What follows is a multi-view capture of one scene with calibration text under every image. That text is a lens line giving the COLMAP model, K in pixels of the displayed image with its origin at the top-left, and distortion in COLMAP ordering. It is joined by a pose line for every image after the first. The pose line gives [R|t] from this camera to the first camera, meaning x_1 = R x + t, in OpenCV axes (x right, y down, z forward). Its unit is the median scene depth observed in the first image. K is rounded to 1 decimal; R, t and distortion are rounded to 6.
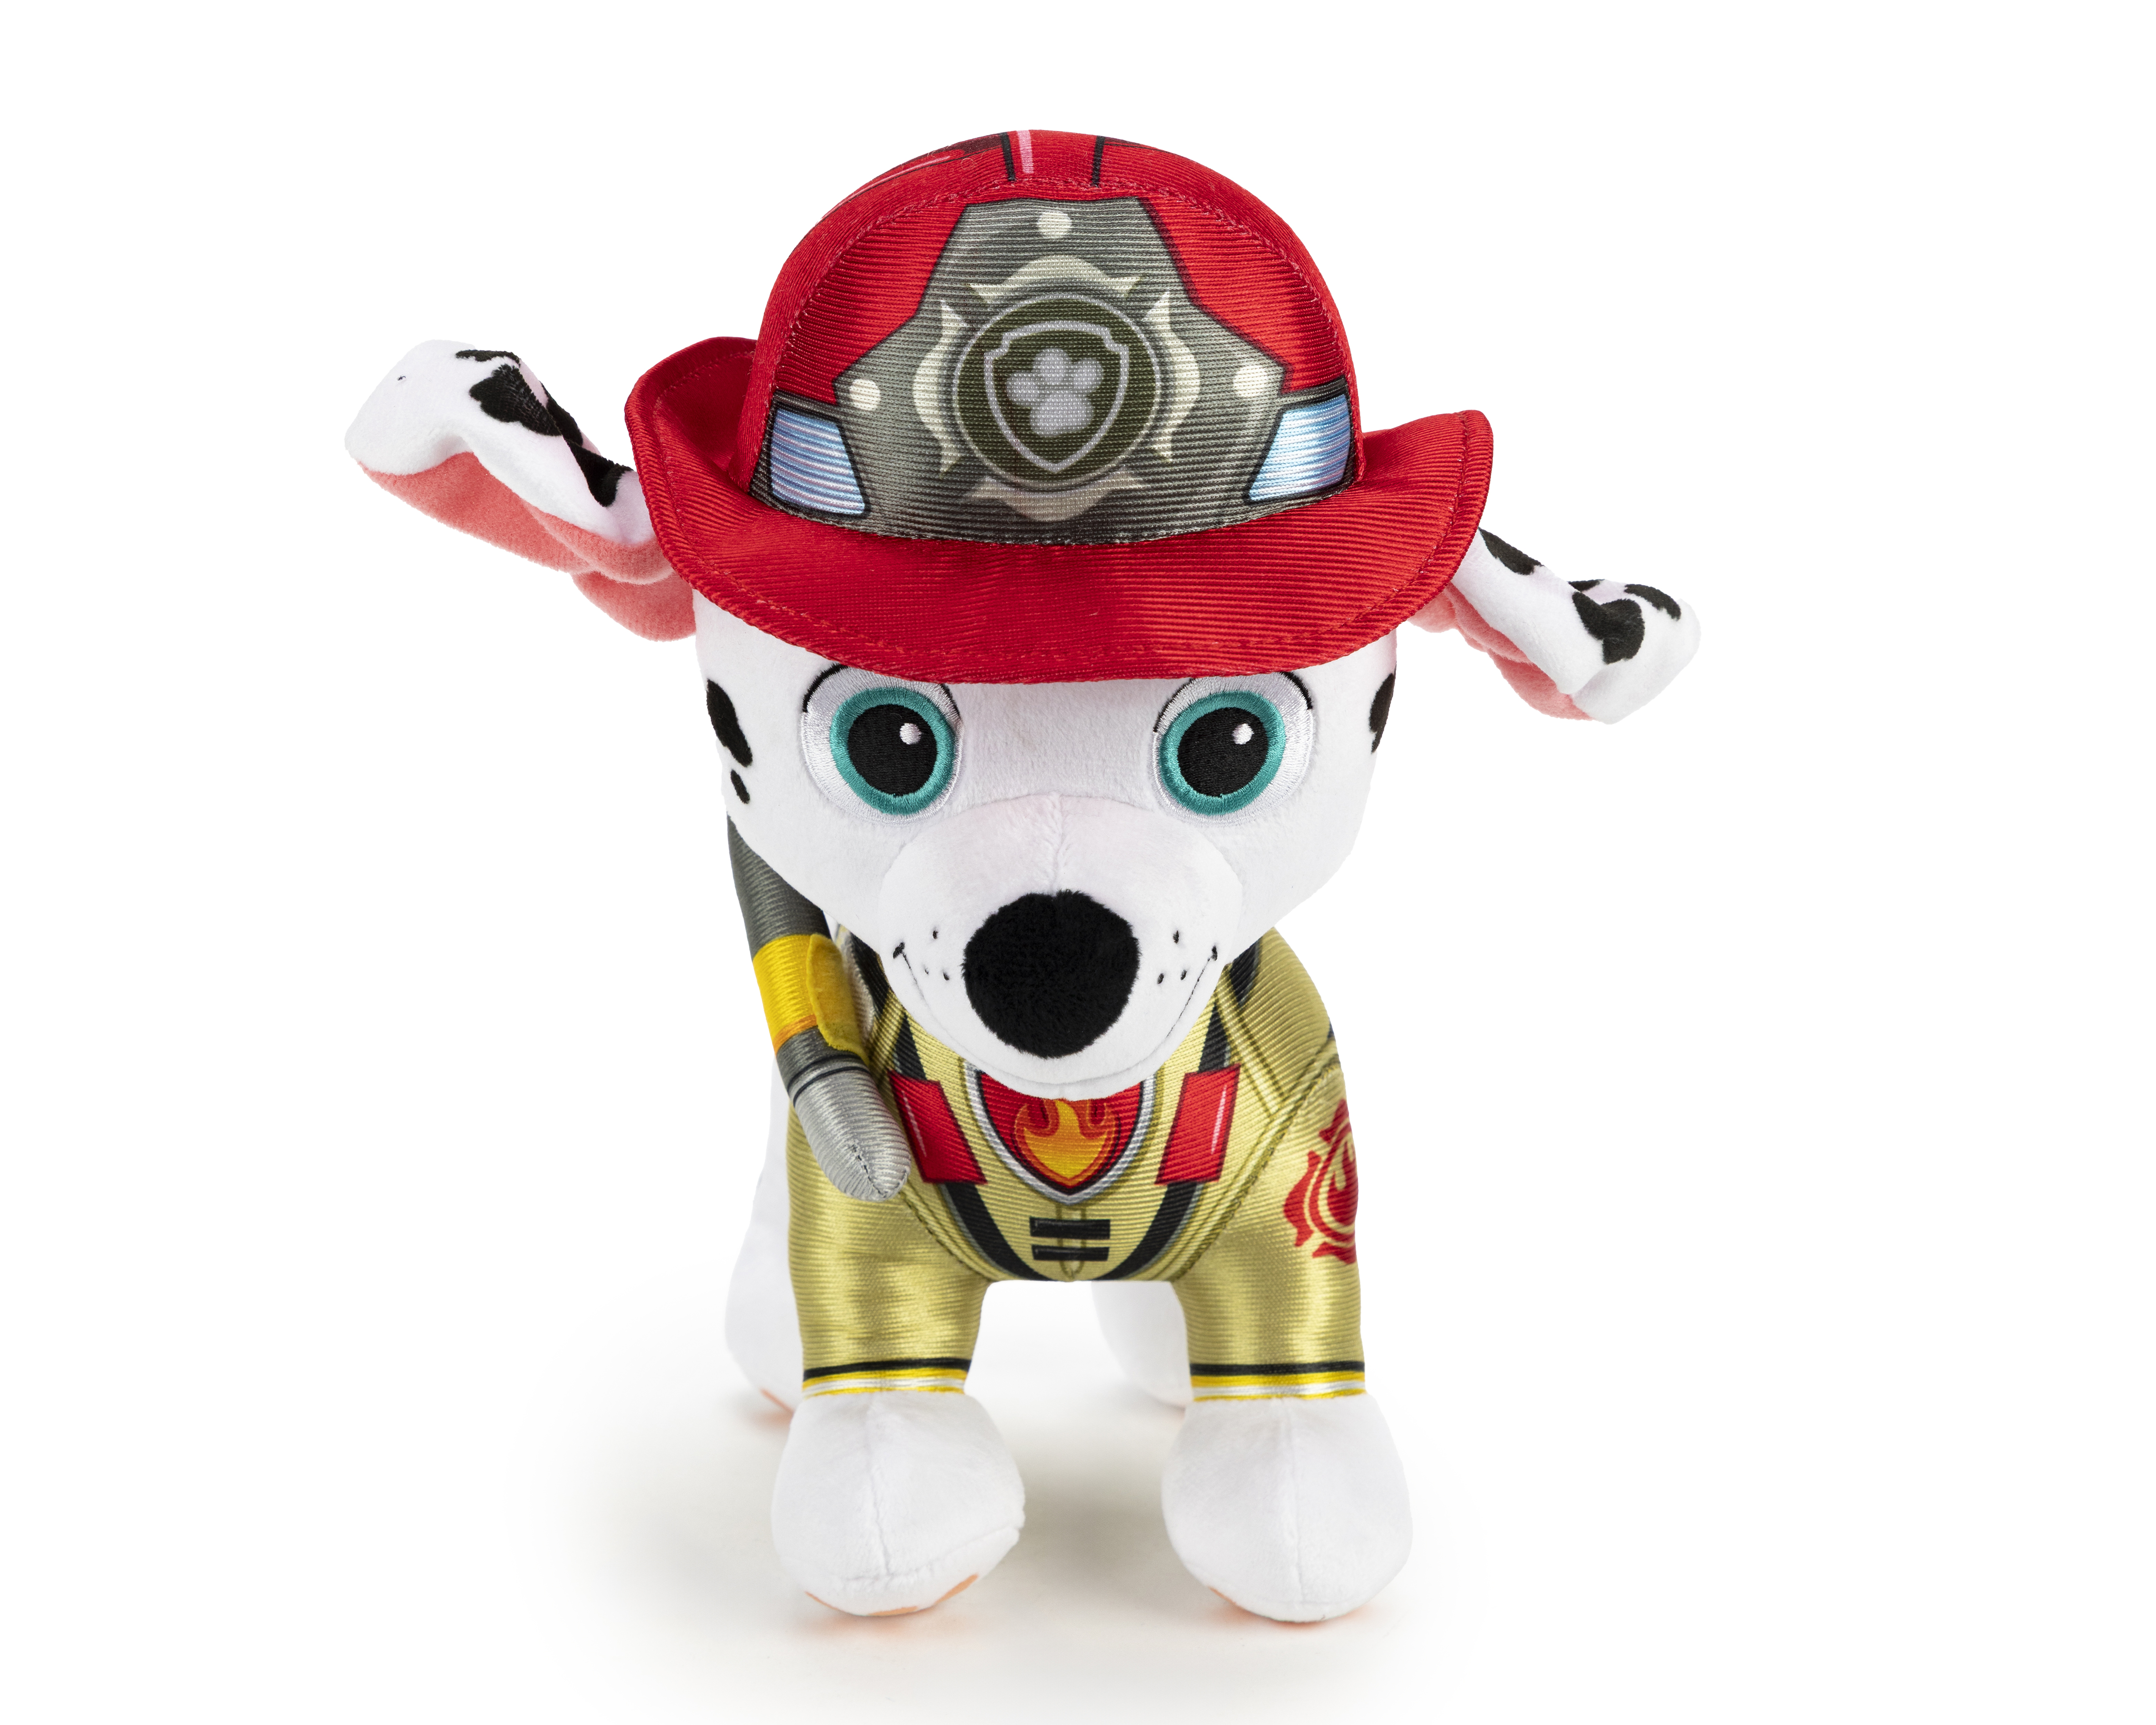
lens RADIAL K [[4646.2, 0, 1065.3], [0, 4646.2, 878.1], [0, 0, 1]] dist [0.337503, 0.000000]
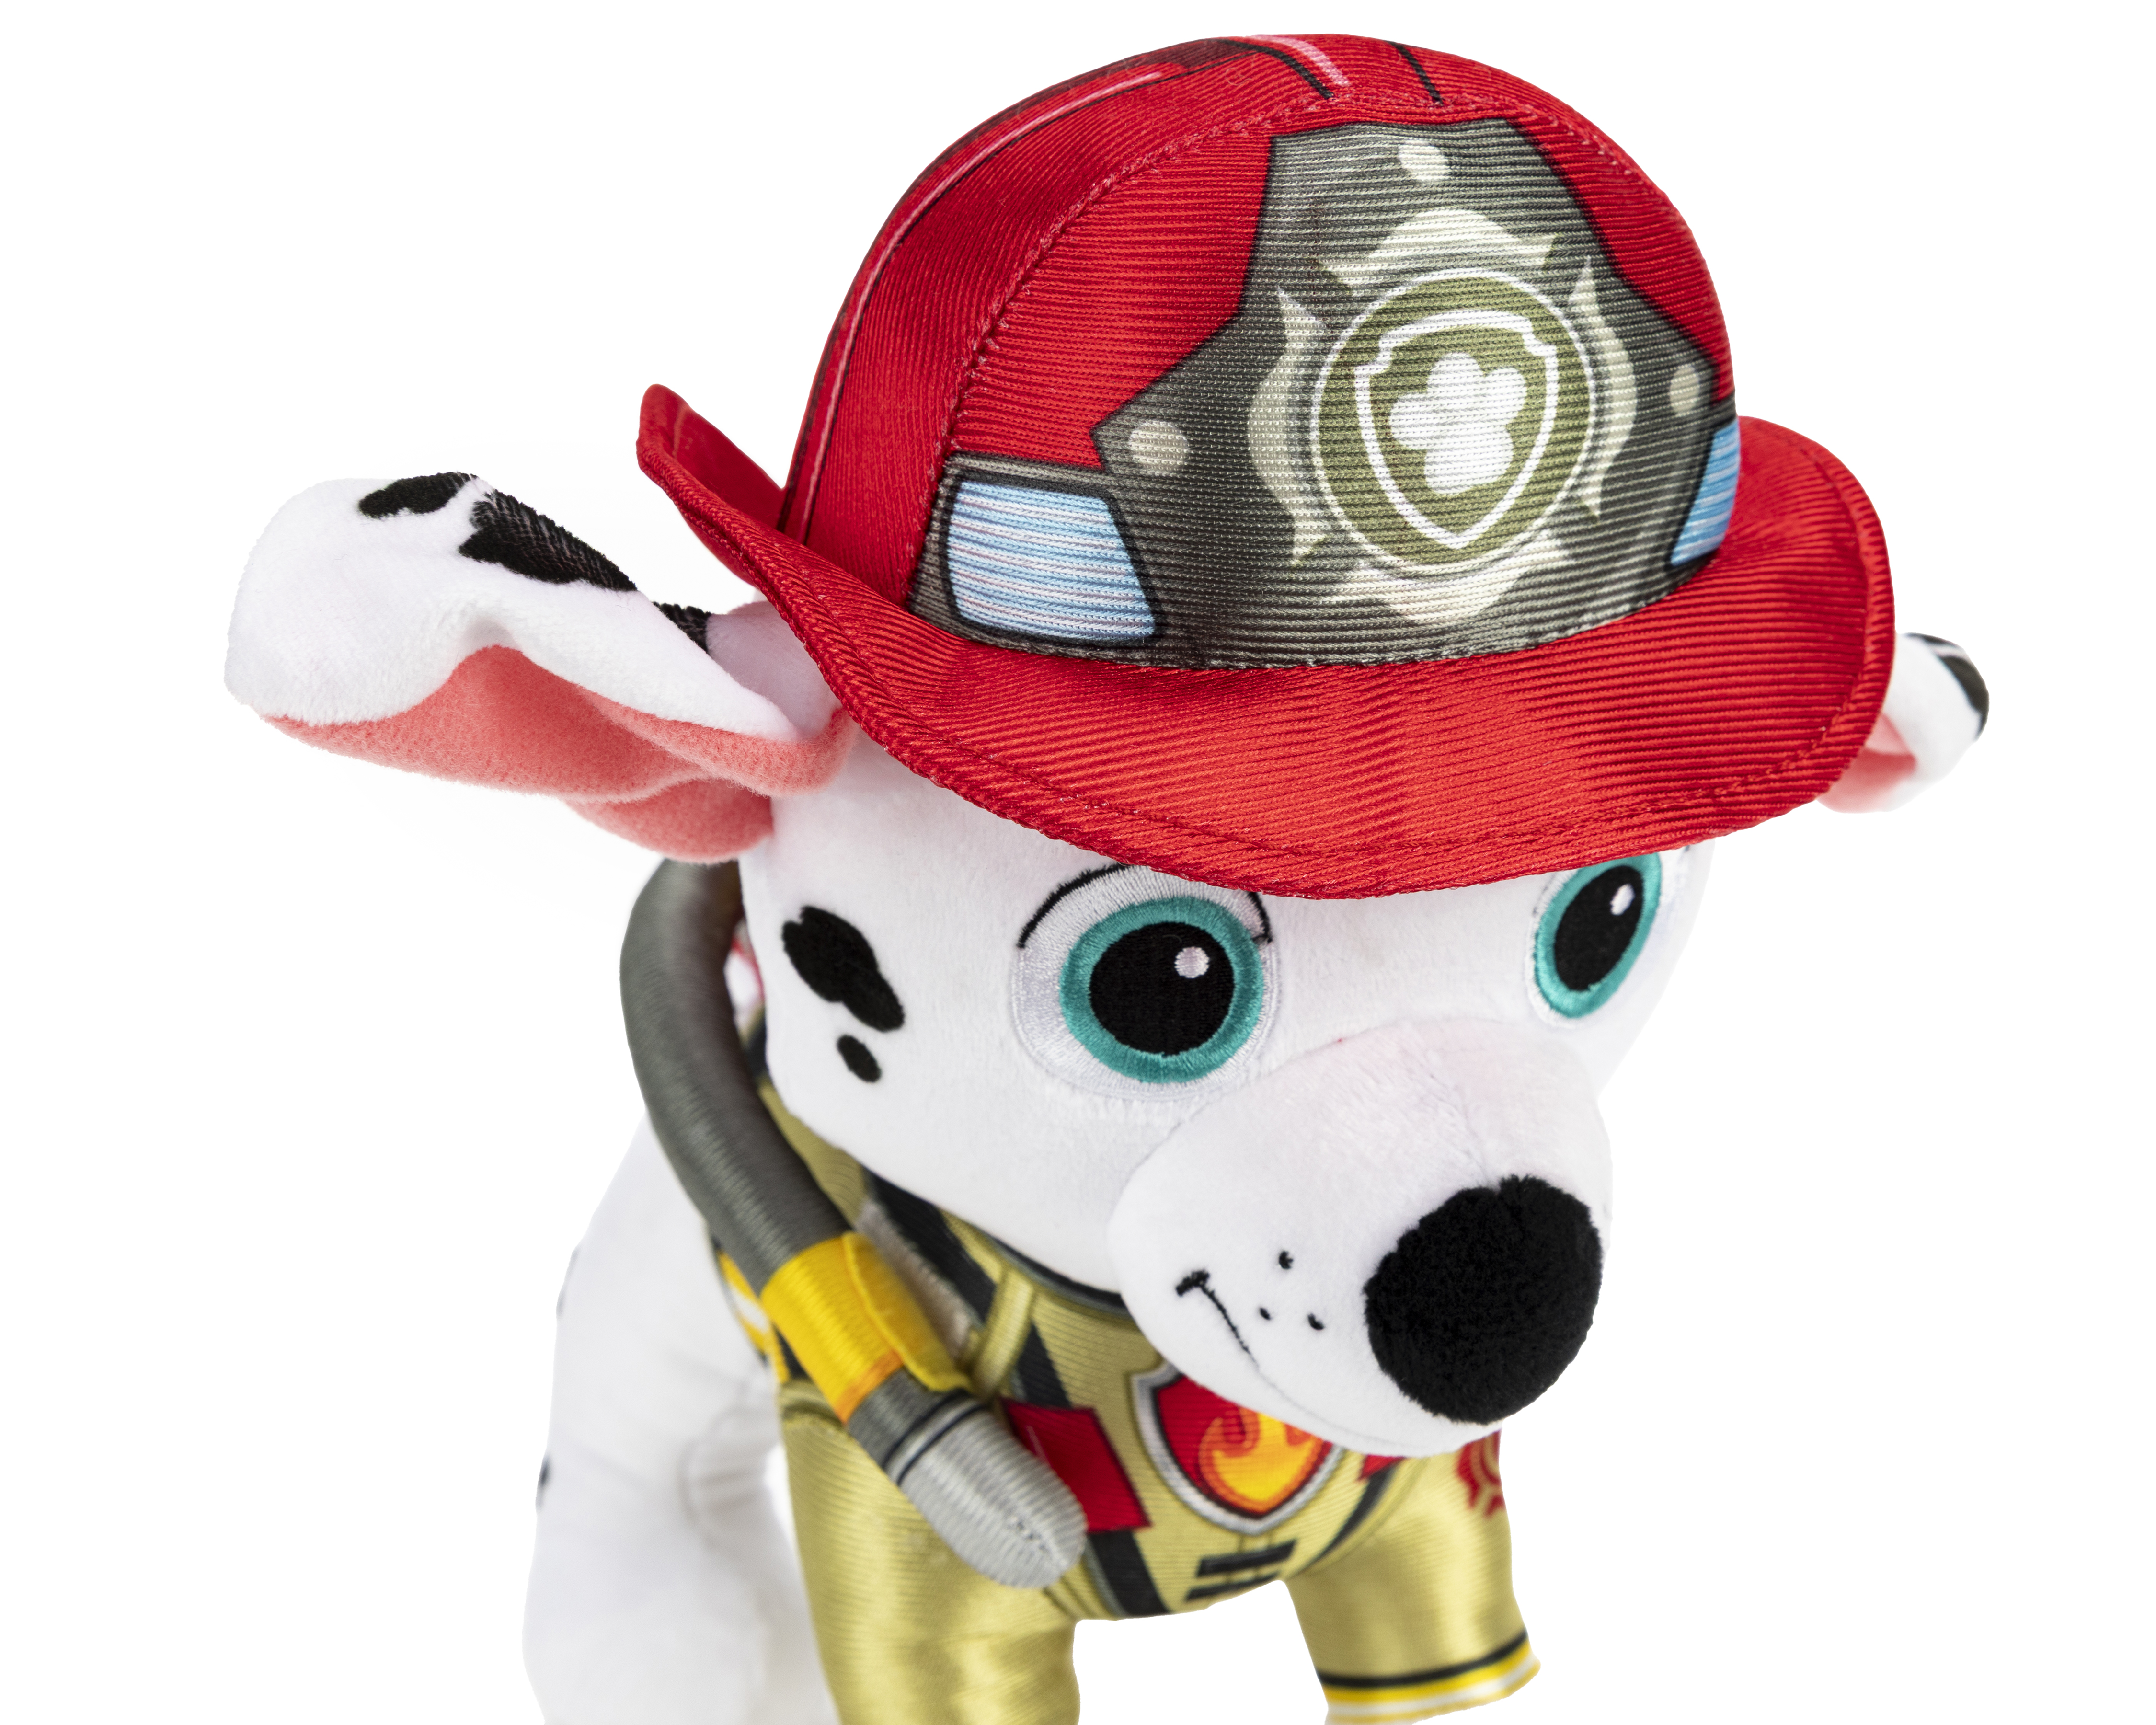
lens RADIAL K [[2887.3, 0, 1246.5], [0, 2887.3, 915.6], [0, 0, 1]] dist [0.070091, 0.000000]
pose [[0.899308, -0.124464, 0.419229, -0.199696], [0.105804, 0.992088, 0.067575, -0.065328], [-0.424323, -0.016415, 0.905362, 0.635527]]
